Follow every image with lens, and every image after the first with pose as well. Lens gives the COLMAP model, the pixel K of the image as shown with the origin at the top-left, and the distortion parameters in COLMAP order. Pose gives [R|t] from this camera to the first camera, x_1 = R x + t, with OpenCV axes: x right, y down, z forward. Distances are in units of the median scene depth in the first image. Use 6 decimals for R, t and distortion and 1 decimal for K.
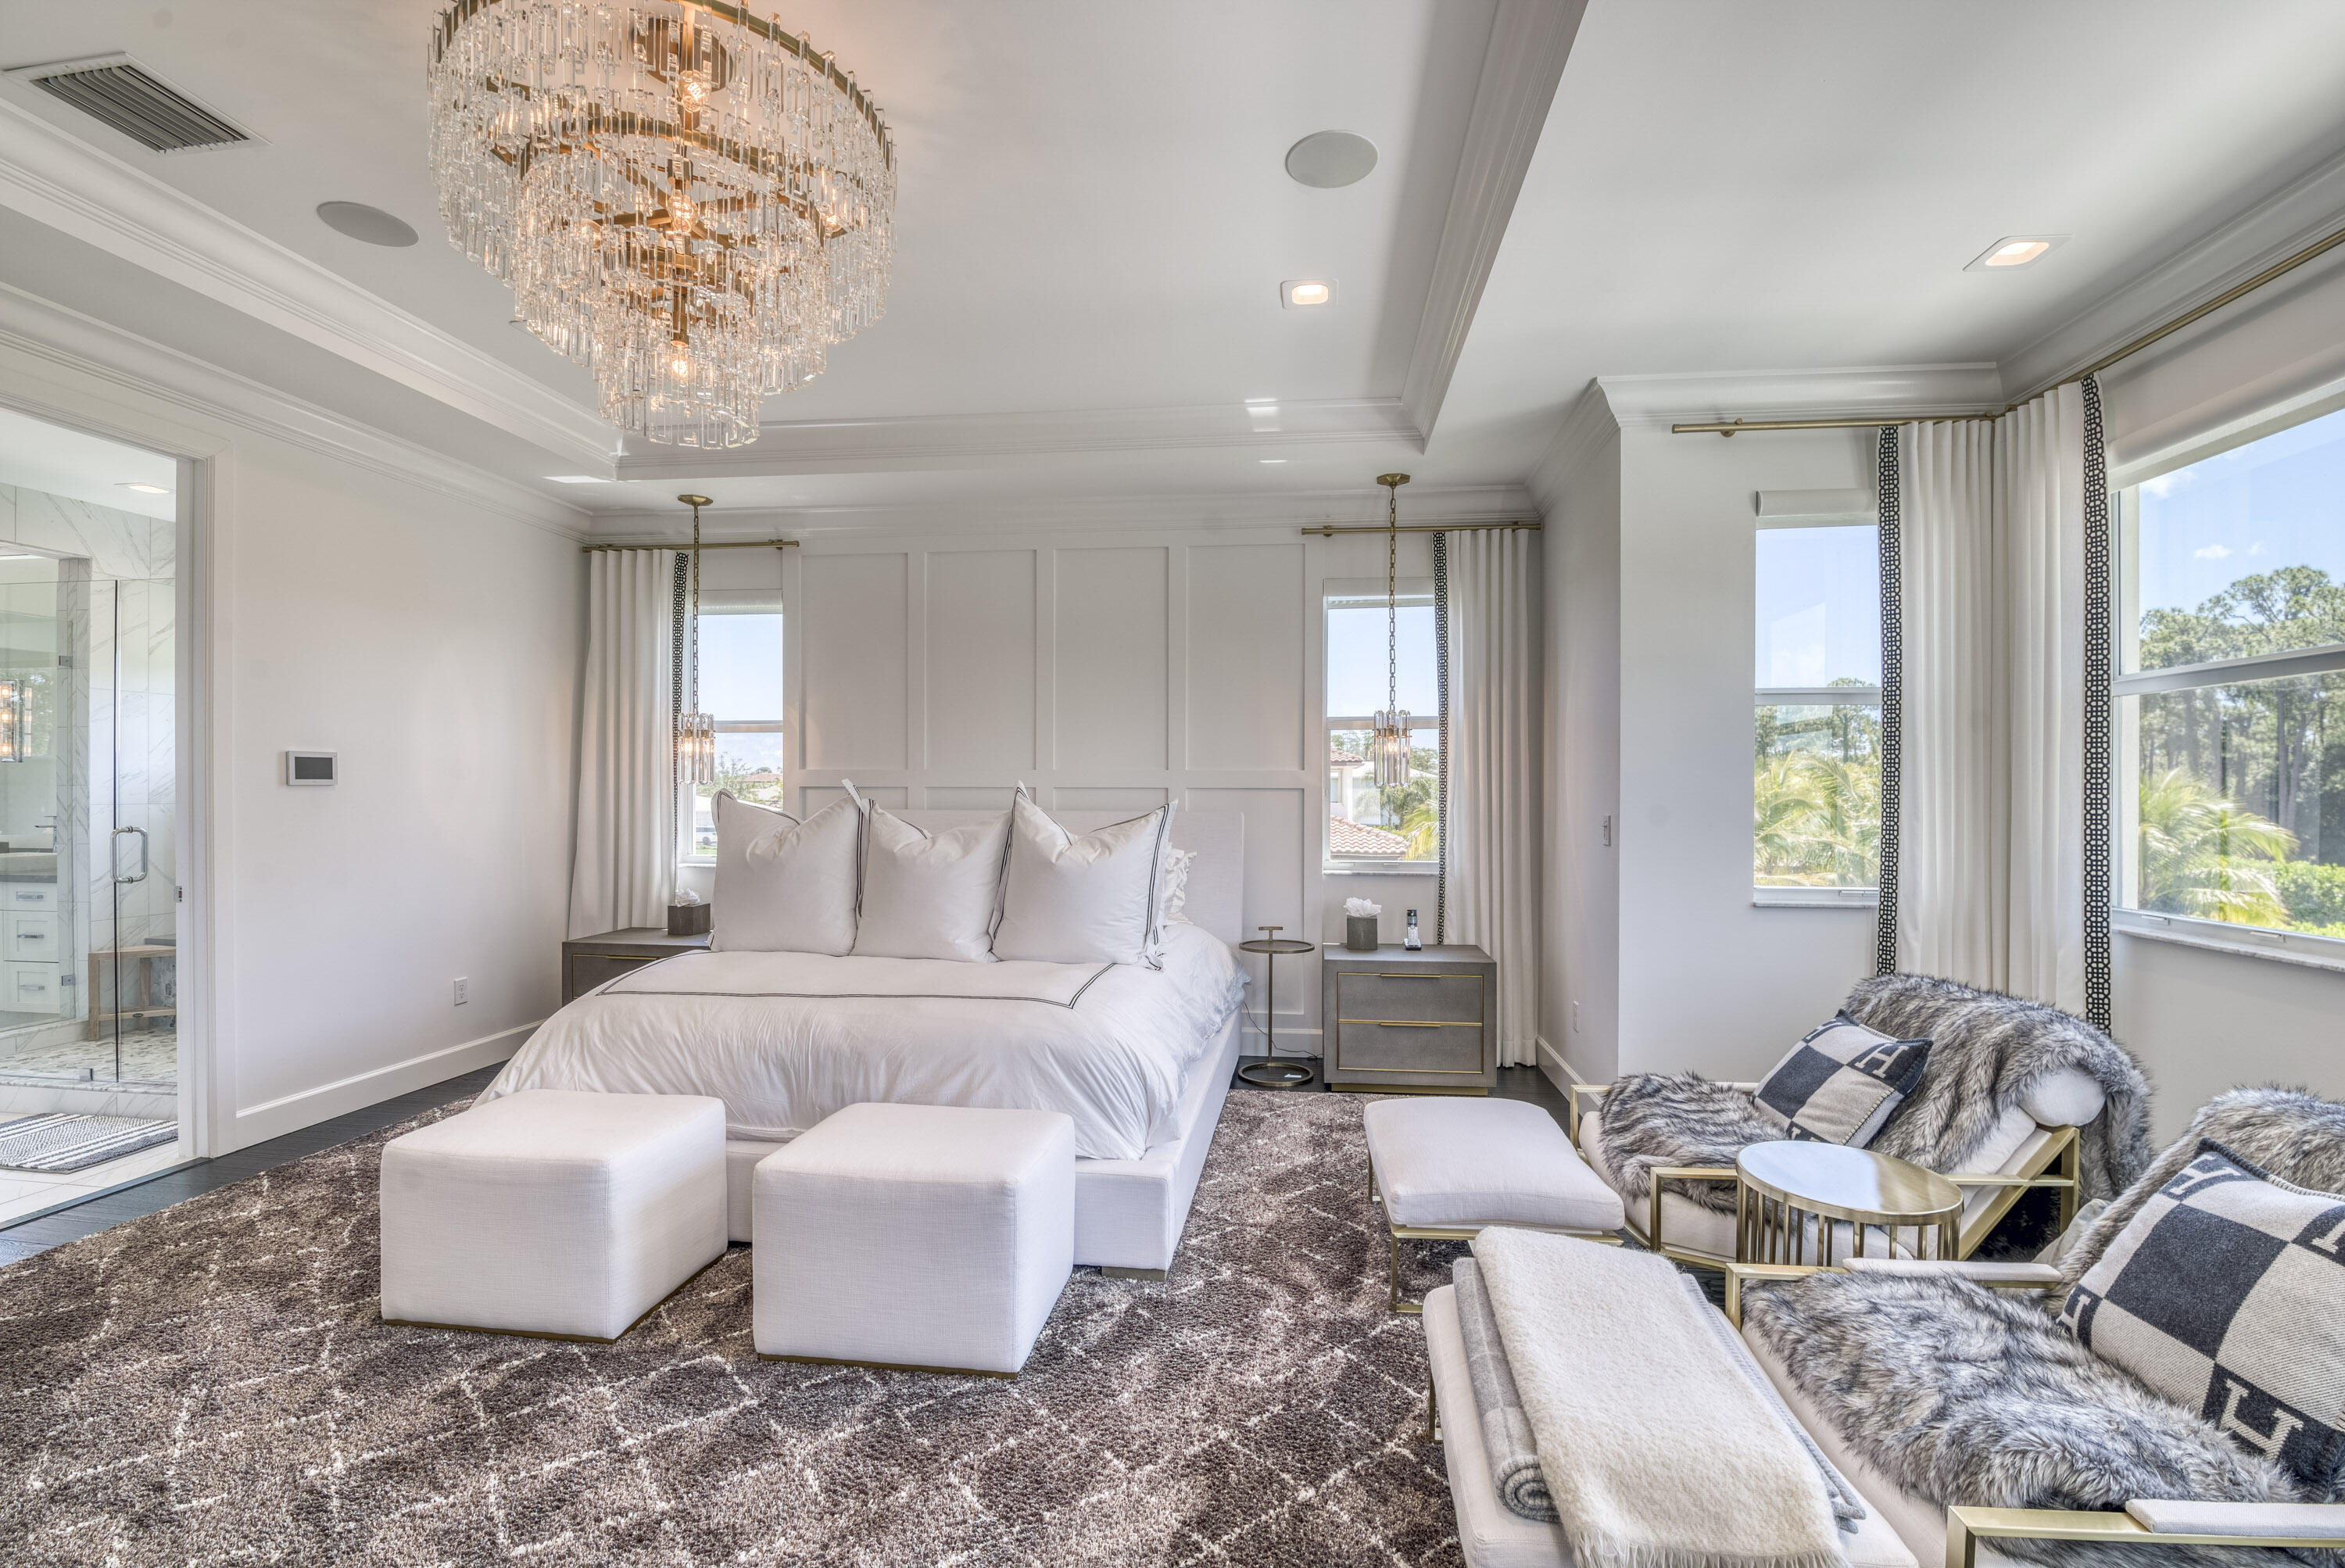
lens RADIAL K [[1006.4, 0, 1192.2], [0, 1006.4, 793.6], [0, 0, 1]] dist [-0.004106, -0.009079]
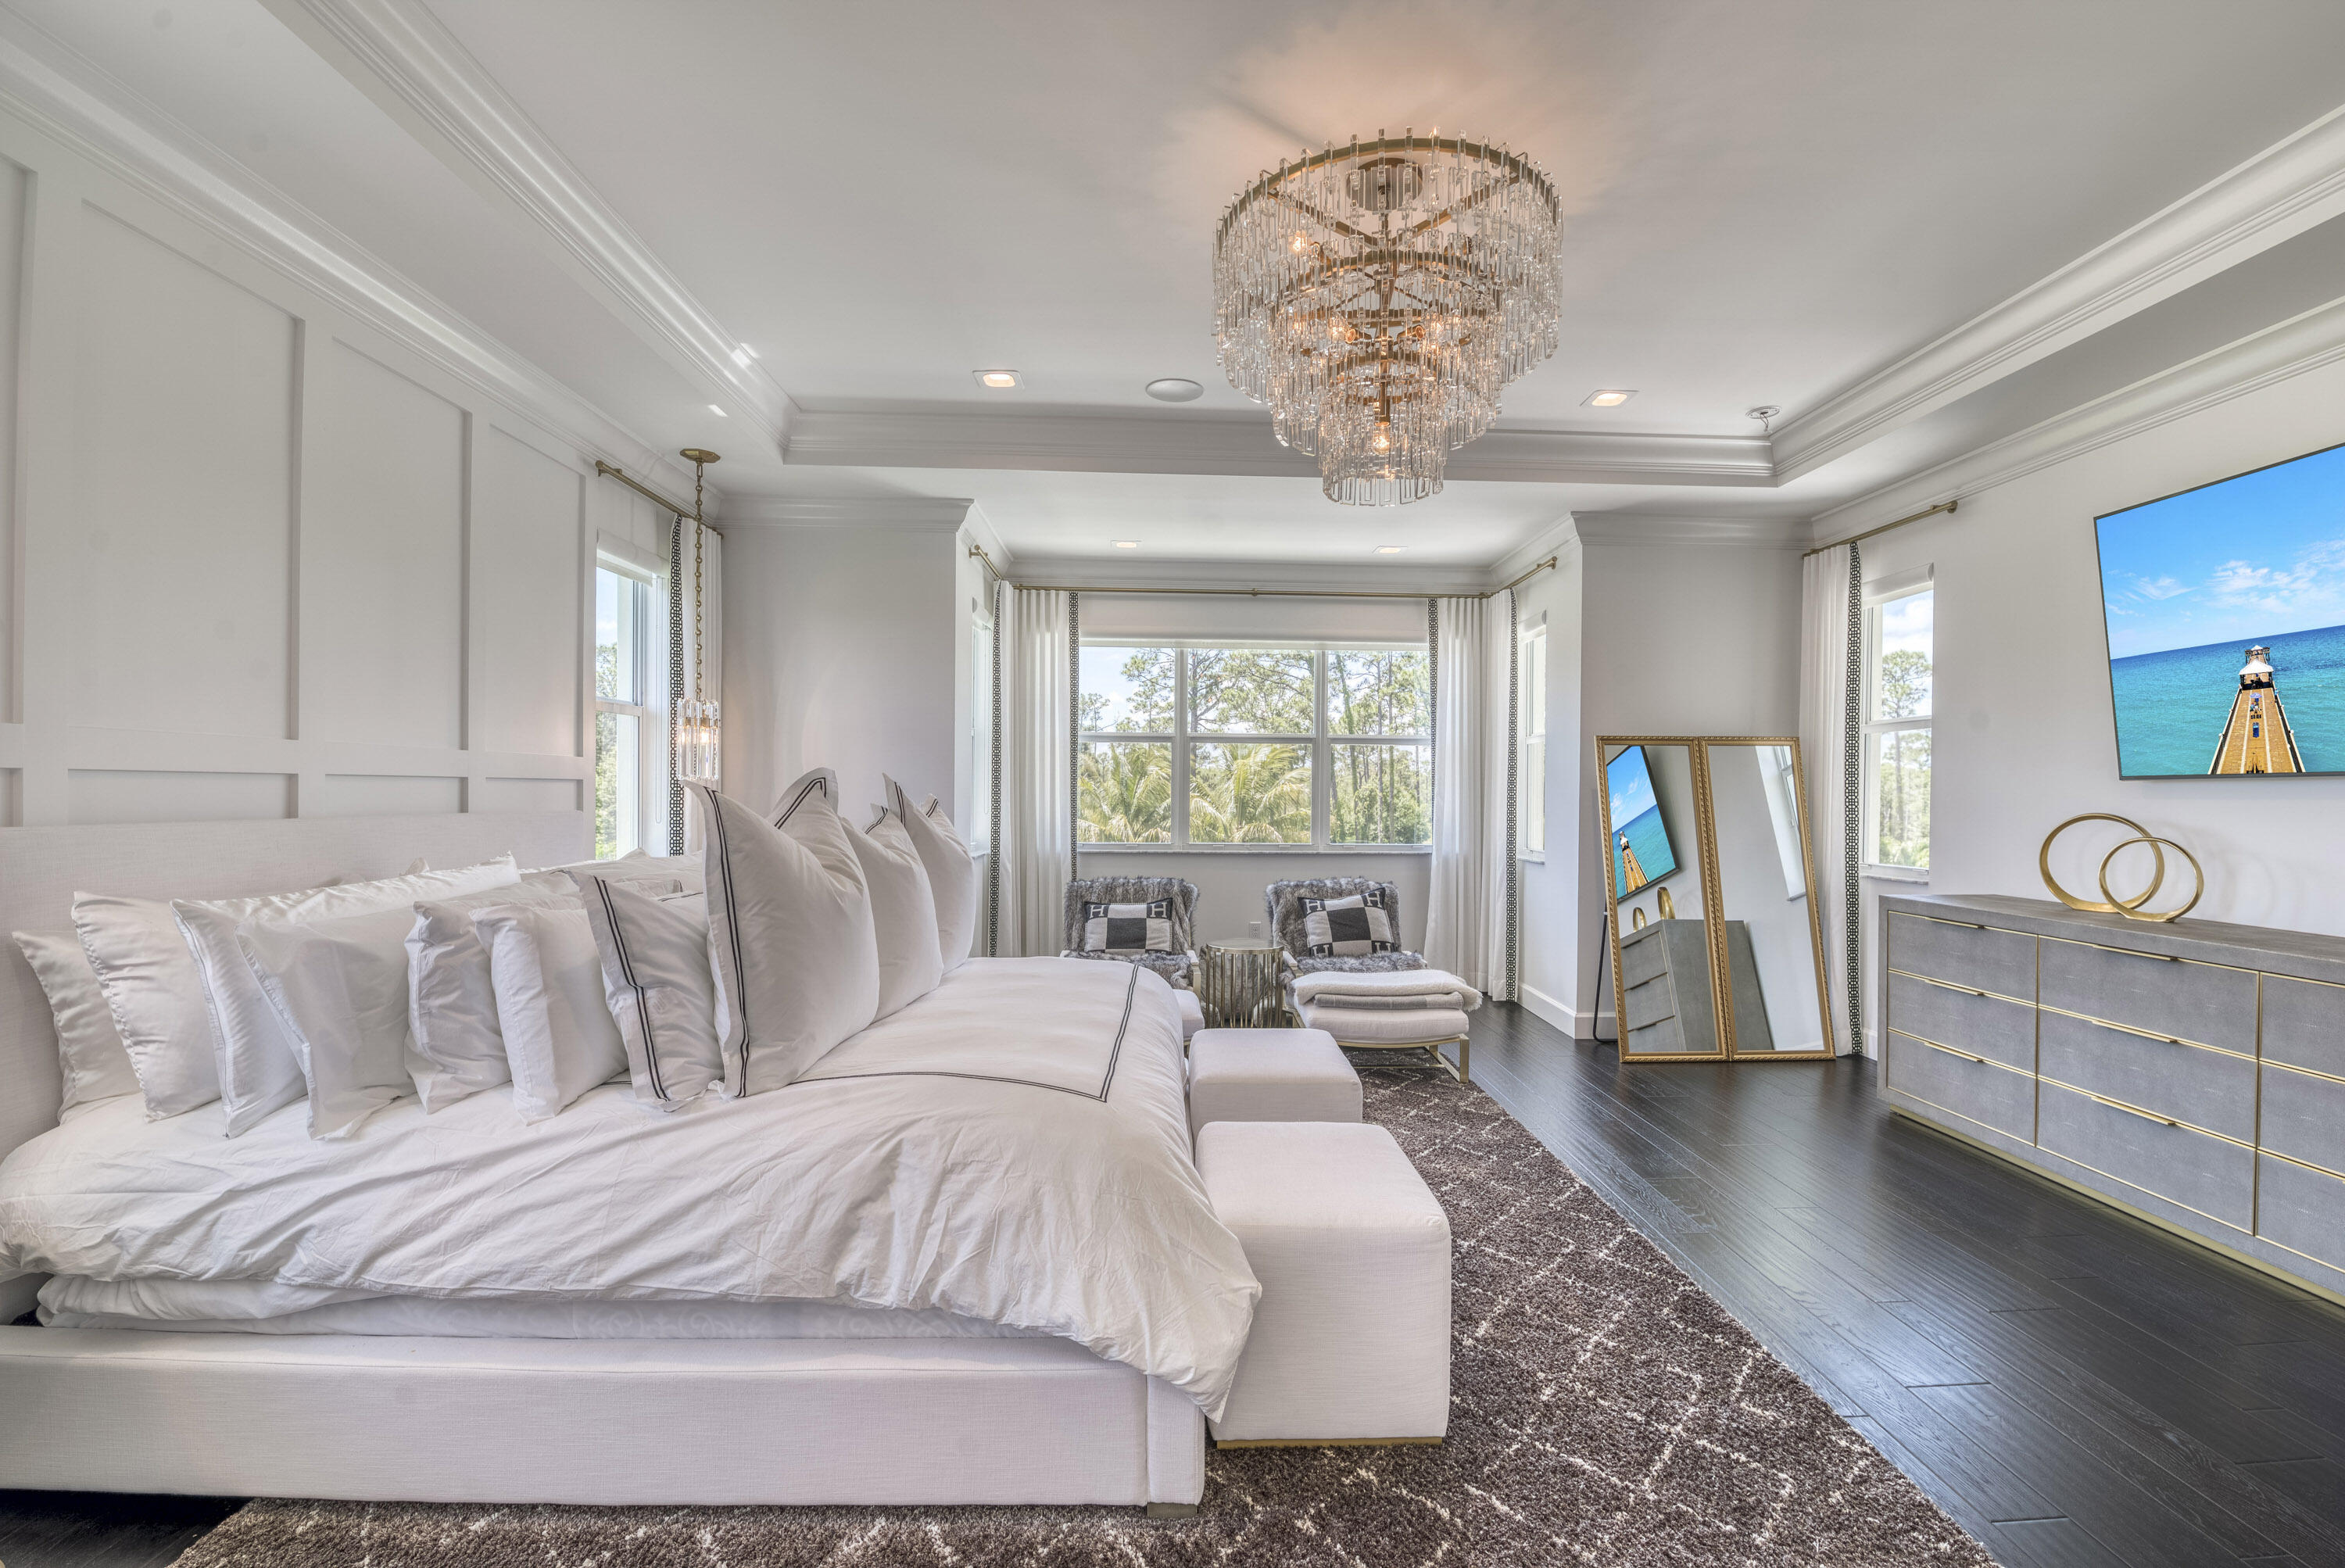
lens RADIAL K [[1006.4, 0, 1192.2], [0, 1006.4, 793.6], [0, 0, 1]] dist [-0.004106, -0.009079]
pose [[-0.144412, -0.009679, 0.989470, -1.128558], [-0.009899, 0.999916, 0.008336, -0.006778], [-0.989468, -0.008591, -0.144496, 0.936802]]
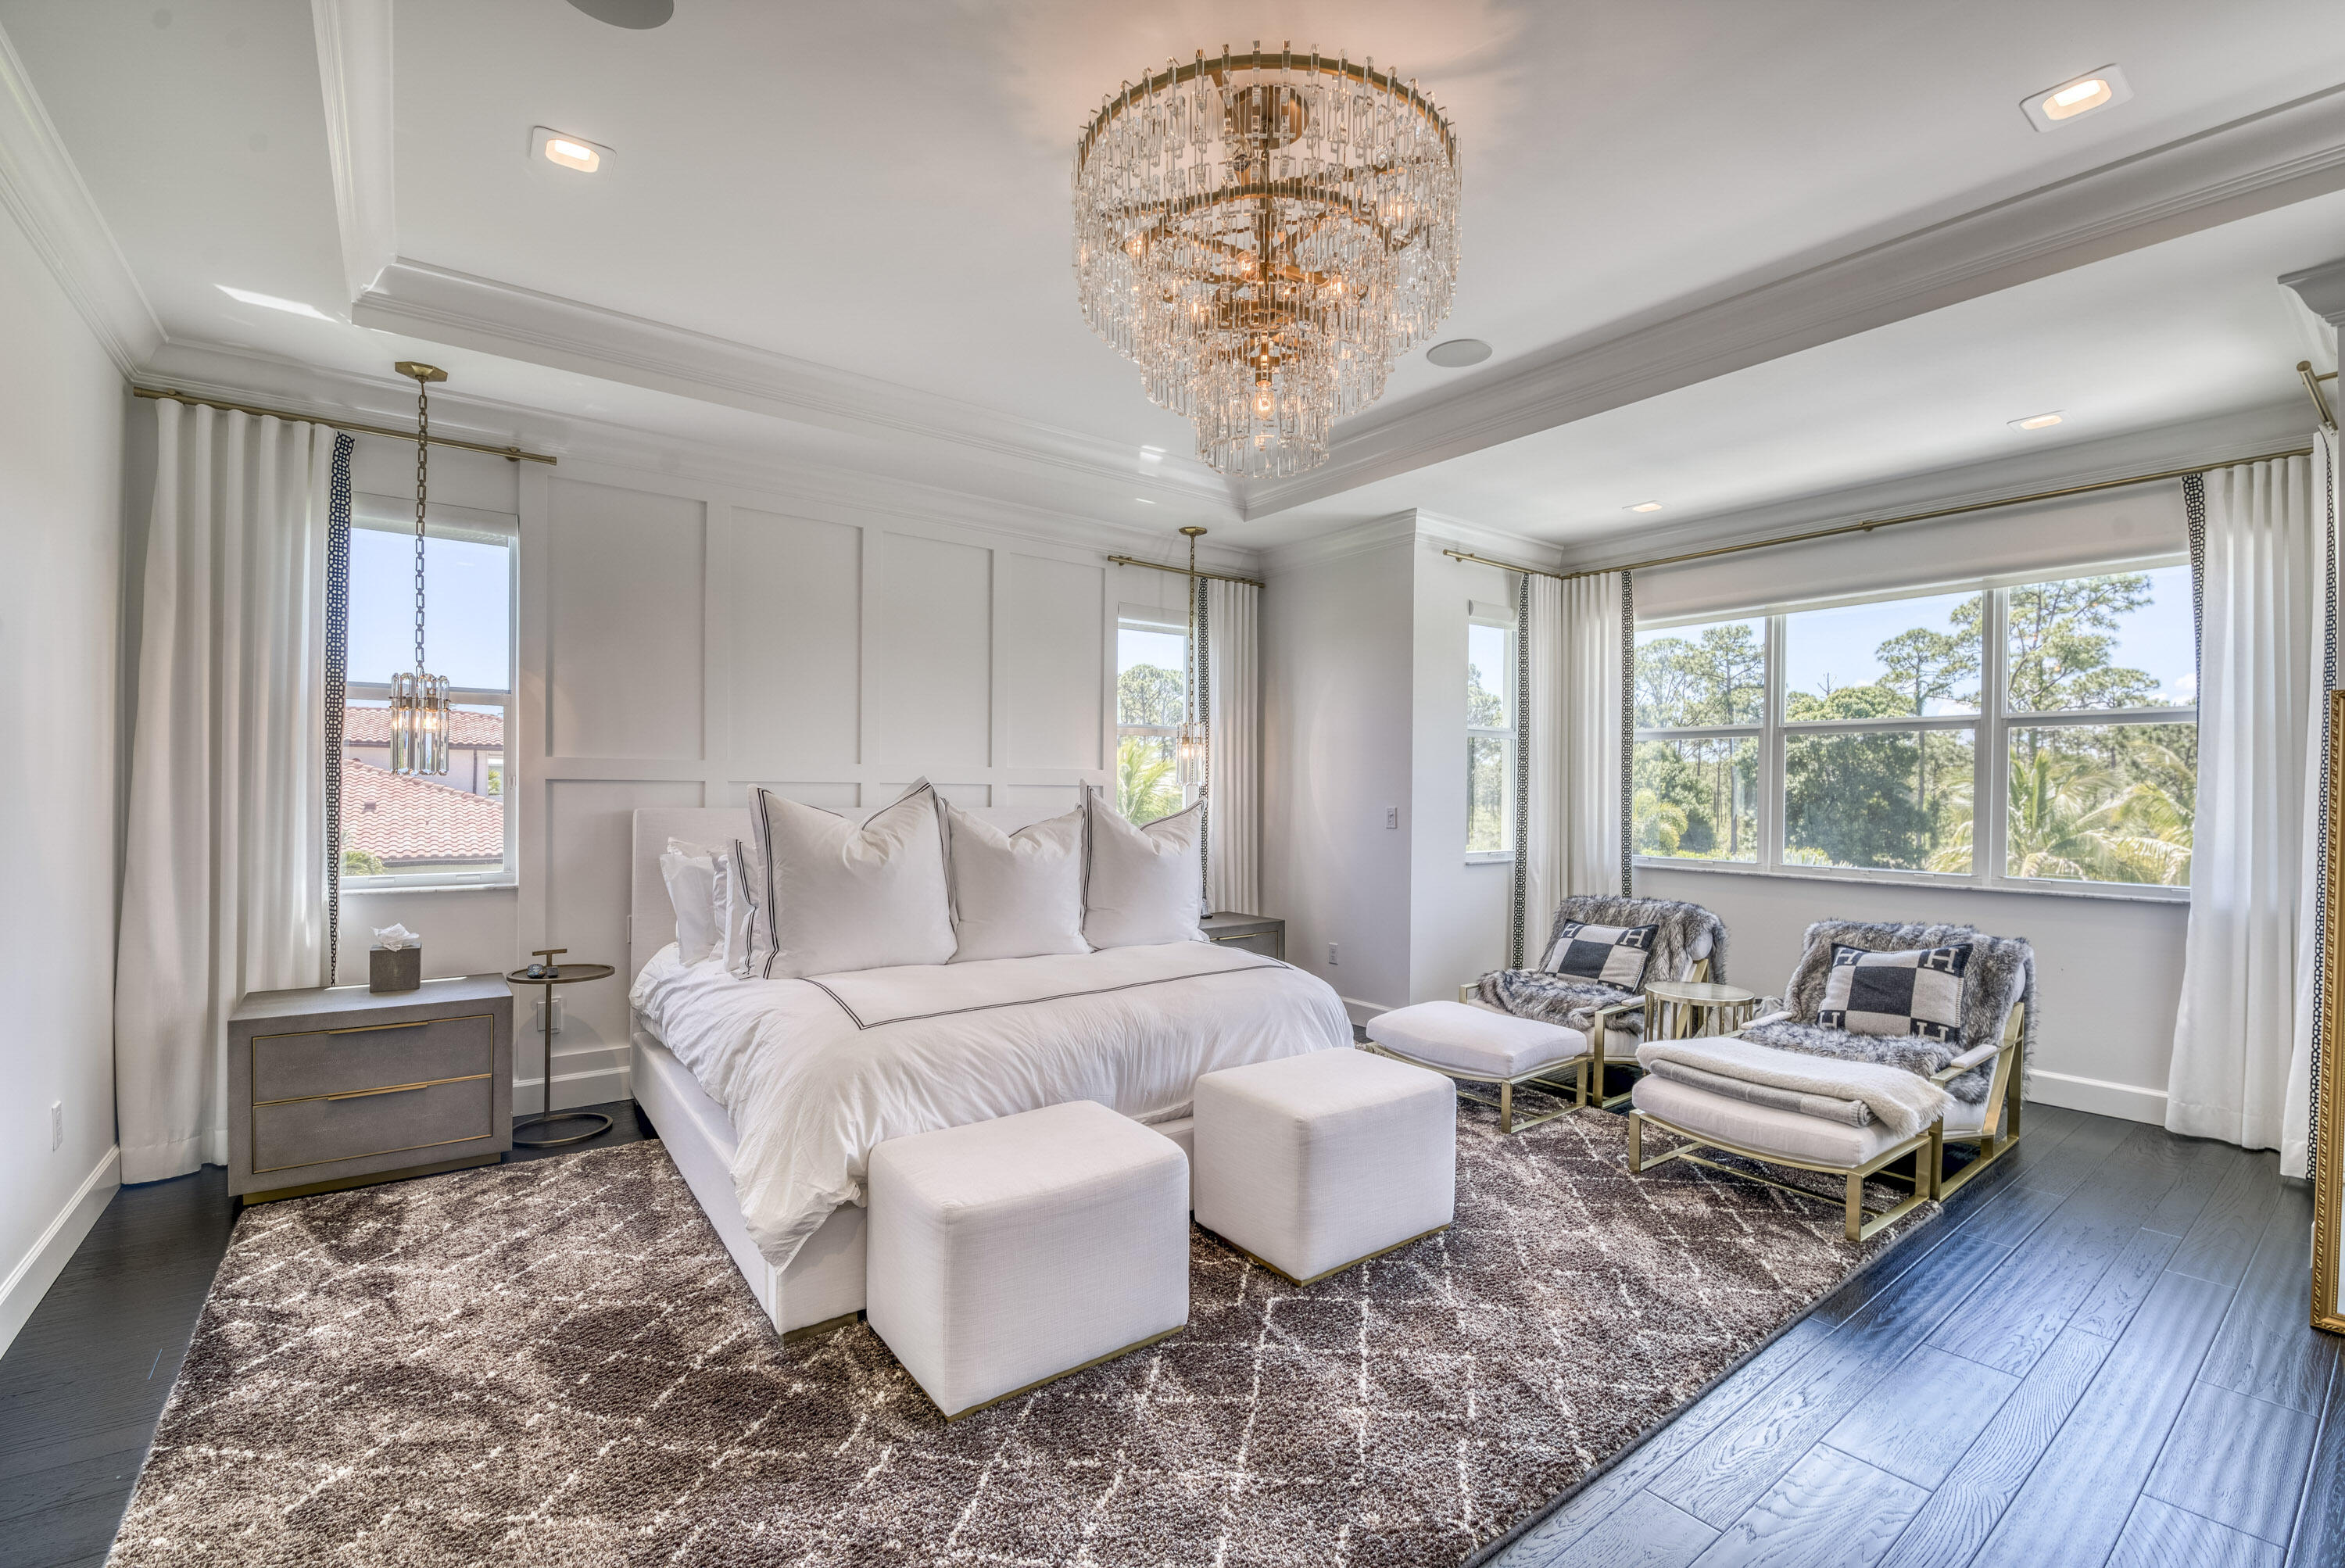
lens RADIAL K [[1006.4, 0, 1192.2], [0, 1006.4, 793.6], [0, 0, 1]] dist [-0.004106, -0.009079]
pose [[0.719731, 0.000060, 0.694253, -0.887842], [-0.005872, 0.999965, 0.006001, -0.005365], [-0.694228, -0.008396, 0.719706, 0.175824]]
